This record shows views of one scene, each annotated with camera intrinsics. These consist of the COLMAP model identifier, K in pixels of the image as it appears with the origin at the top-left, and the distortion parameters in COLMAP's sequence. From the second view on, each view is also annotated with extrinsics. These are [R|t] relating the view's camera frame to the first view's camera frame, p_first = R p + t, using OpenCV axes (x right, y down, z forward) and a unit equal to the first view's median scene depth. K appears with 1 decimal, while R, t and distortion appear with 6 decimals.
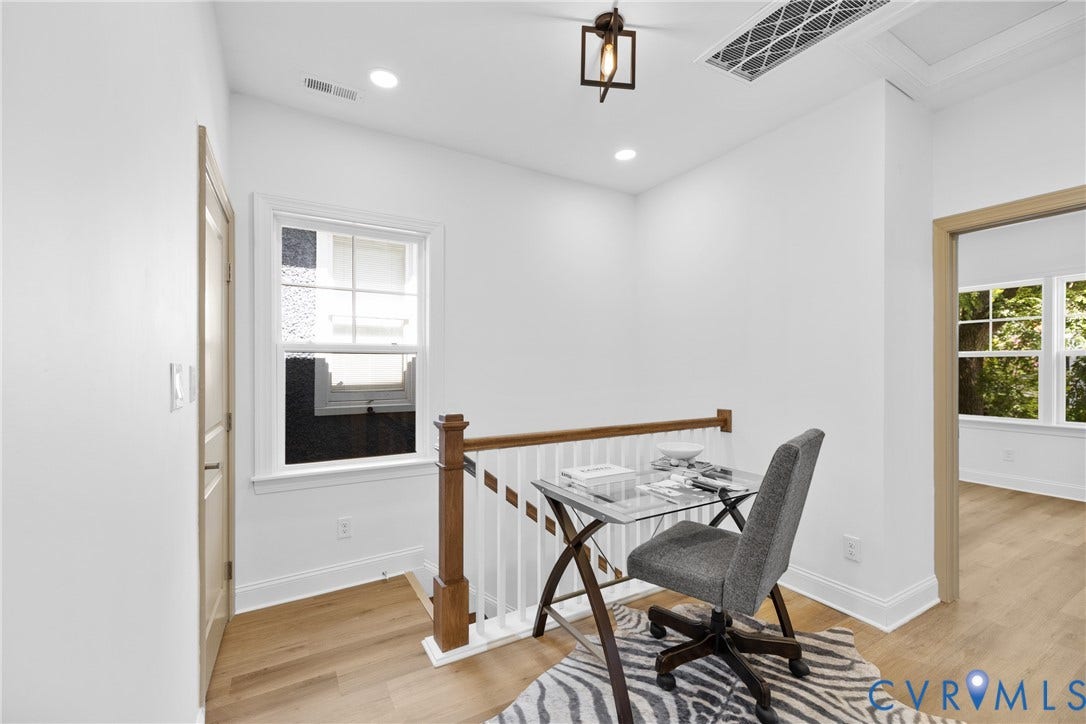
lens RADIAL K [[452.0, 0, 546.8], [0, 452.0, 360.6], [0, 0, 1]] dist [-0.000543, 0.000151]
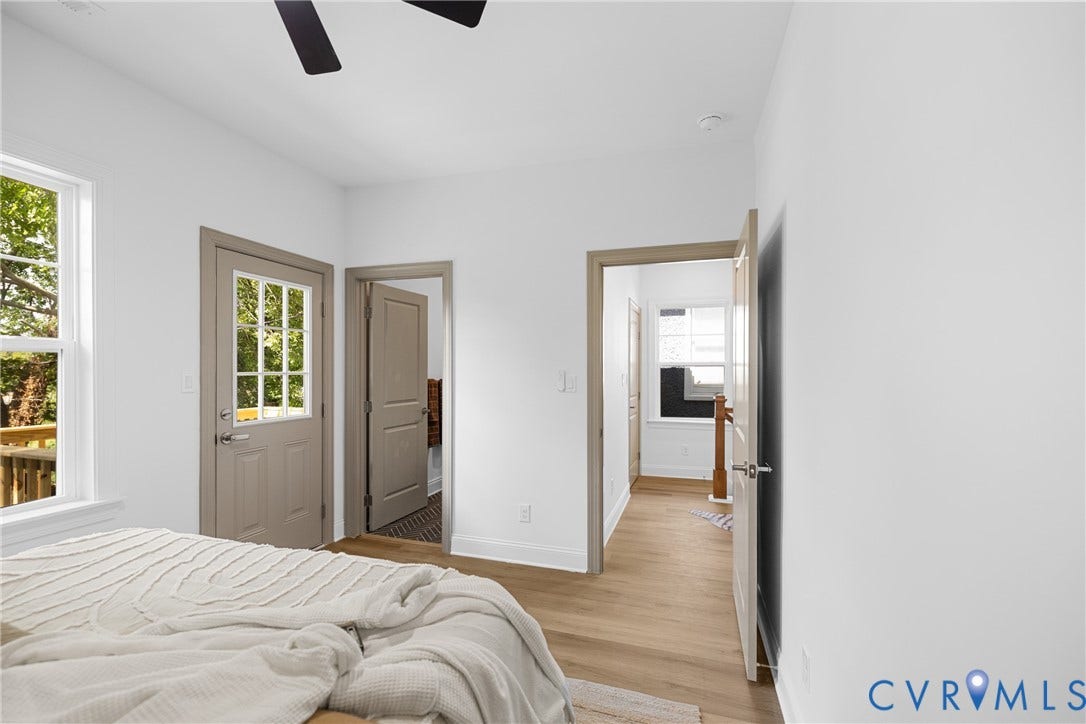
lens RADIAL K [[452.0, 0, 549.6], [0, 452.0, 365.6], [0, 0, 1]] dist [-0.000543, 0.000151]
pose [[0.666317, -0.004372, -0.745656, 0.780750], [0.002866, 0.999990, -0.003302, -0.015691], [0.745663, 0.000063, 0.666323, -0.965256]]
